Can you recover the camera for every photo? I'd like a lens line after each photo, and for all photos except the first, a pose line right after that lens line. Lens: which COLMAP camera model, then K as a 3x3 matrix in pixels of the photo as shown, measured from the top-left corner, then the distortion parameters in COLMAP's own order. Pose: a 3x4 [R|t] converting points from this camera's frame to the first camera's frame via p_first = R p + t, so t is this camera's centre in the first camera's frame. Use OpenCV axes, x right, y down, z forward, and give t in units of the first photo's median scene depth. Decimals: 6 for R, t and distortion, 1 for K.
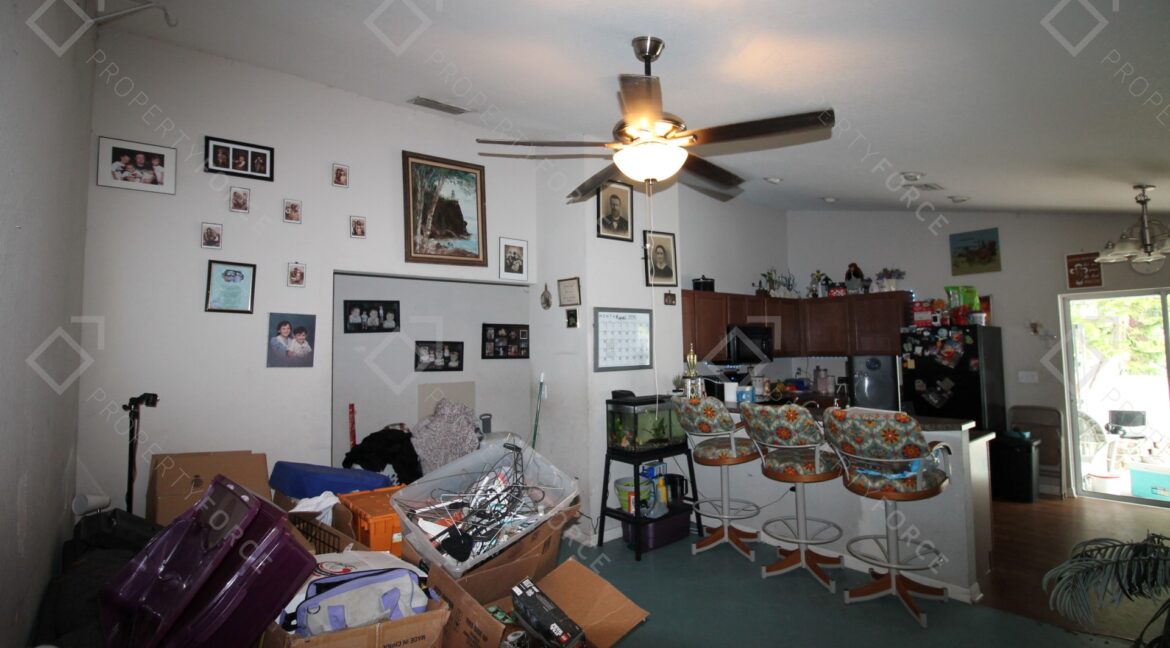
lens RADIAL K [[553.3, 0, 596.2], [0, 553.3, 307.0], [0, 0, 1]] dist [-0.002476, -0.008031]
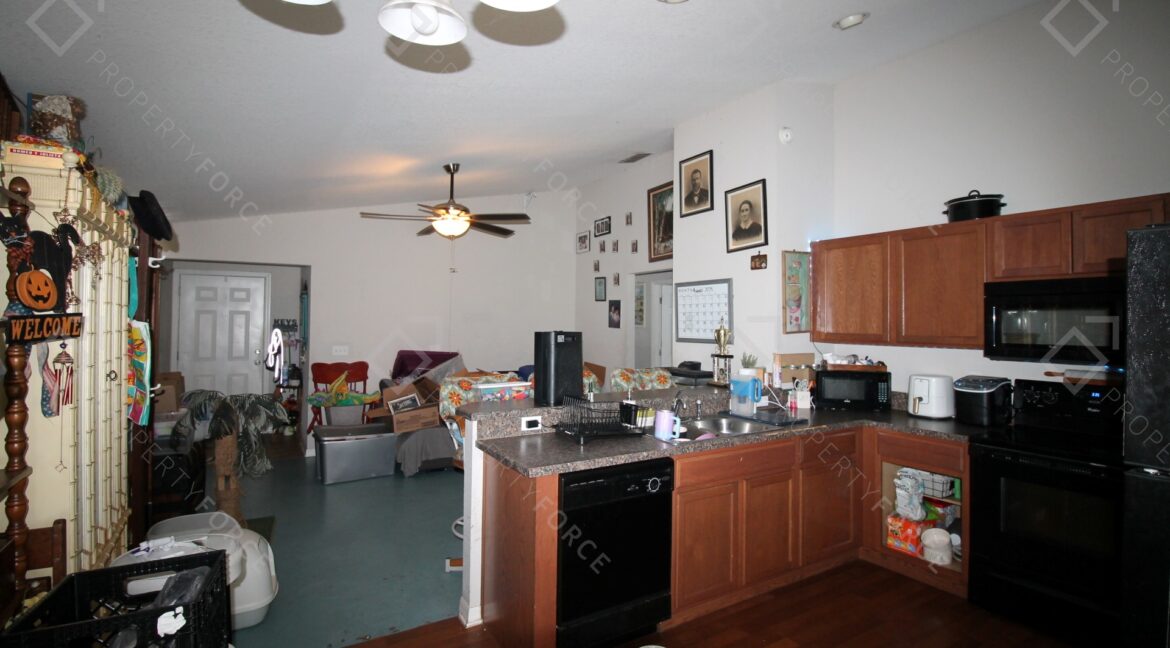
lens RADIAL K [[553.3, 0, 589.0], [0, 553.3, 303.1], [0, 0, 1]] dist [-0.002476, -0.008031]
pose [[-0.159129, -0.019825, -0.987059, 1.081373], [0.066883, 0.997285, -0.030813, 0.060209], [0.984990, -0.070921, -0.157371, 0.968712]]
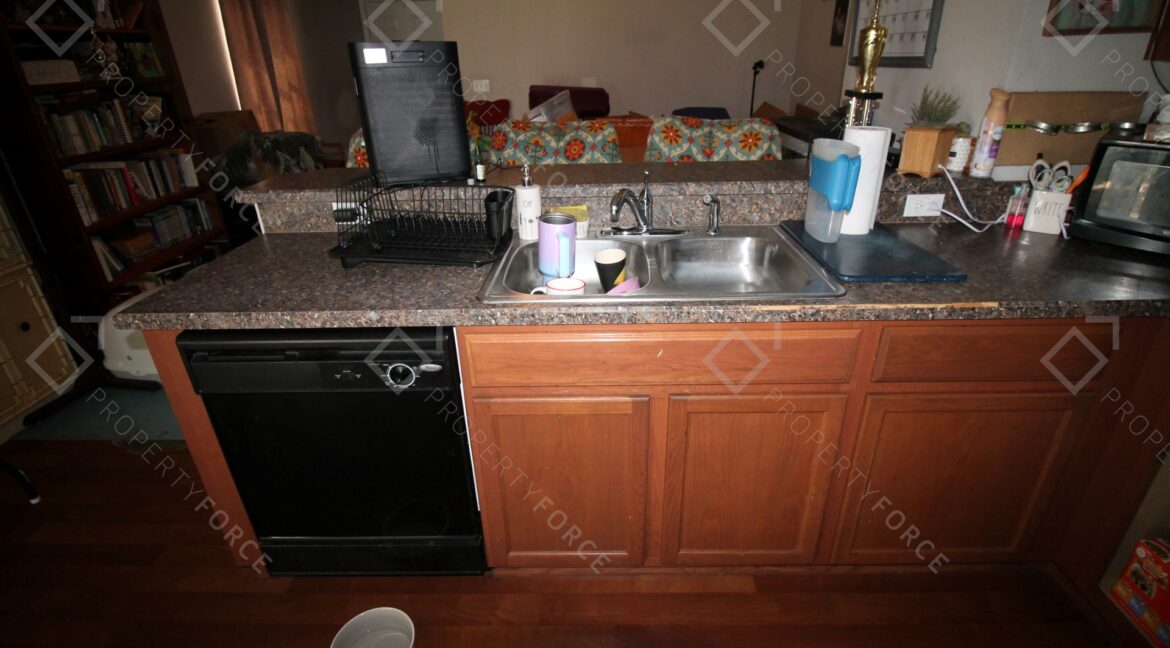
lens RADIAL K [[553.3, 0, 596.9], [0, 553.3, 320.9], [0, 0, 1]] dist [-0.002476, -0.008031]
pose [[-0.656438, 0.350888, -0.667807, 0.626680], [0.083969, 0.913725, 0.397562, 0.105654], [0.749692, 0.204899, -0.629268, 1.169836]]
